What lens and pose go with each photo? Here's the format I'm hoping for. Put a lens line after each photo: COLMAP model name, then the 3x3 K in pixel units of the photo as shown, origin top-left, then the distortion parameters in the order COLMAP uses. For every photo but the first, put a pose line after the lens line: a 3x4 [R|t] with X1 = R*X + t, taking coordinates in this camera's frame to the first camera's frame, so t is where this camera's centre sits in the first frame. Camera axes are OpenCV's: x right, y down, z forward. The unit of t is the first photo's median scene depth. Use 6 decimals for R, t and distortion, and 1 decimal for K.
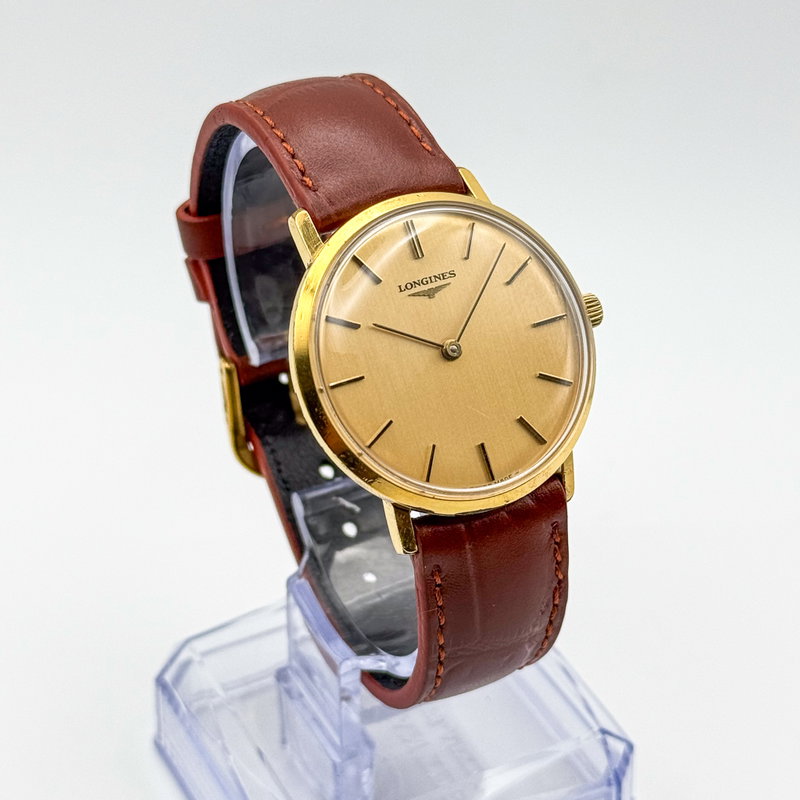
lens RADIAL K [[2073.0, 0, 398.6], [0, 2073.0, 415.1], [0, 0, 1]] dist [0.089951, -0.107686]
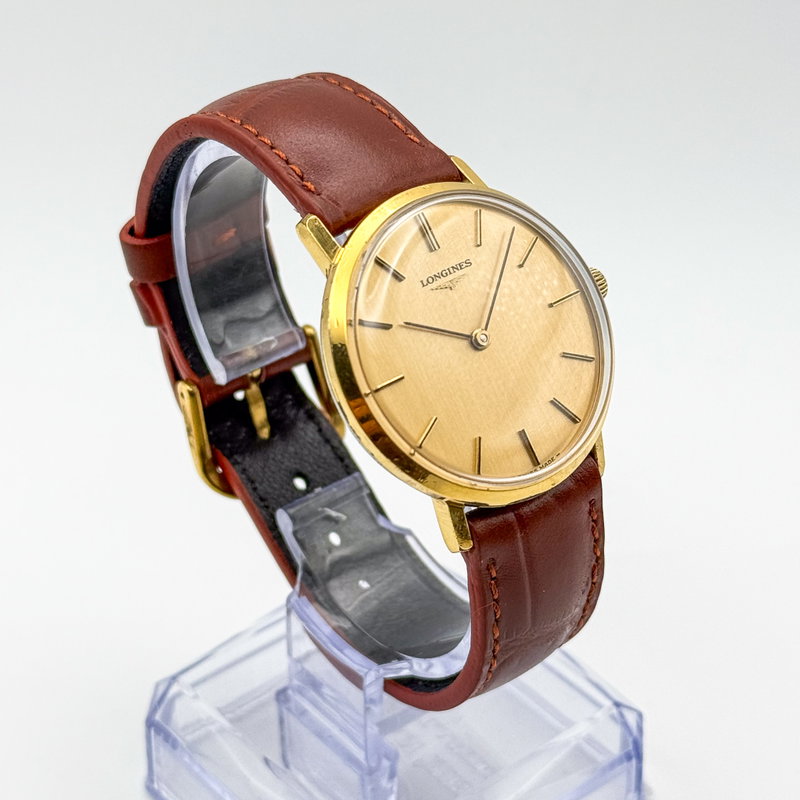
lens RADIAL K [[2073.0, 0, 398.6], [0, 2073.0, 415.1], [0, 0, 1]] dist [0.089951, -0.107686]
pose [[0.978654, -0.125999, 0.162362, -0.167548], [0.126234, 0.991960, 0.008909, -0.008928], [-0.162179, 0.011777, 0.986691, 0.032916]]
